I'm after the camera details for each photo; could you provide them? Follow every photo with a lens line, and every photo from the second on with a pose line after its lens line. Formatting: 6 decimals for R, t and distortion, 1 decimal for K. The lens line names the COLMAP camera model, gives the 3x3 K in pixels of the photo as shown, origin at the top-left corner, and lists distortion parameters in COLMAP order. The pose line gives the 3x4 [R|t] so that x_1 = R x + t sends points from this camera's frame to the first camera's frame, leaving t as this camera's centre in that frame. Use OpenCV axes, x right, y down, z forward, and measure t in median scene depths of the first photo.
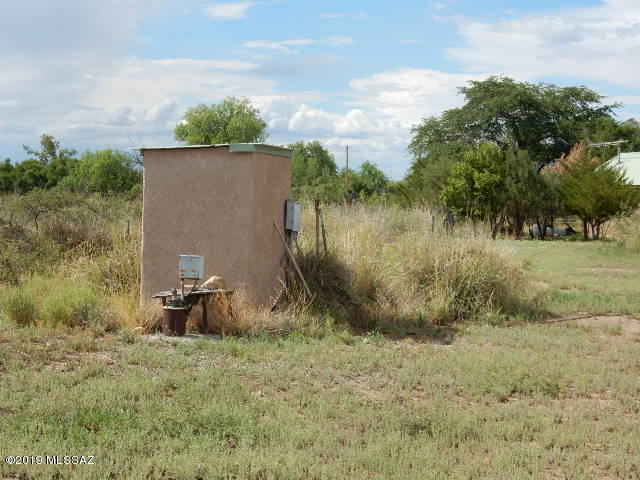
lens RADIAL K [[1318.4, 0, 319.4], [0, 1318.4, 238.0], [0, 0, 1]] dist [-0.041313, 0.000000]
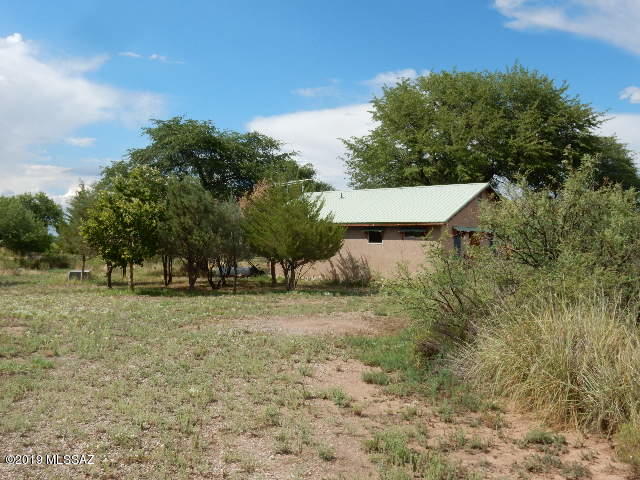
lens RADIAL K [[673.7, 0, 319.7], [0, 673.7, 236.5], [0, 0, 1]] dist [-0.005619, 0.000000]
pose [[0.957147, -0.000618, 0.289601, 0.087545], [0.011066, 0.999345, -0.034442, -0.012275], [-0.289390, 0.036171, 0.956527, 0.481475]]
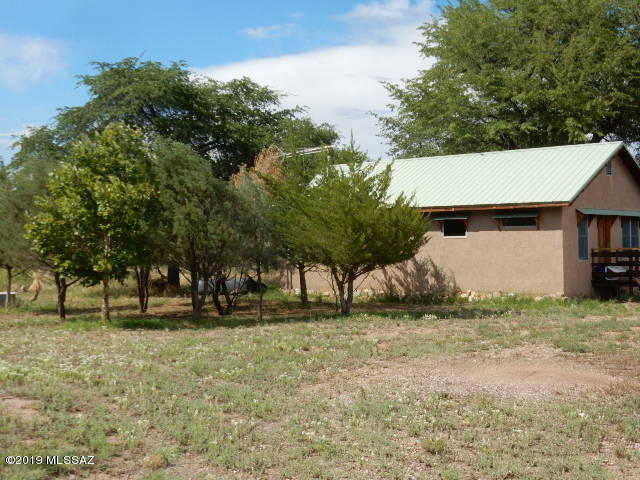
lens RADIAL K [[949.5, 0, 319.7], [0, 949.5, 241.1], [0, 0, 1]] dist [-0.011519, 0.000000]
pose [[0.947776, -0.031707, 0.317358, 0.067477], [0.041554, 0.998841, -0.024306, -0.013327], [-0.316220, 0.036224, 0.947994, 0.515600]]
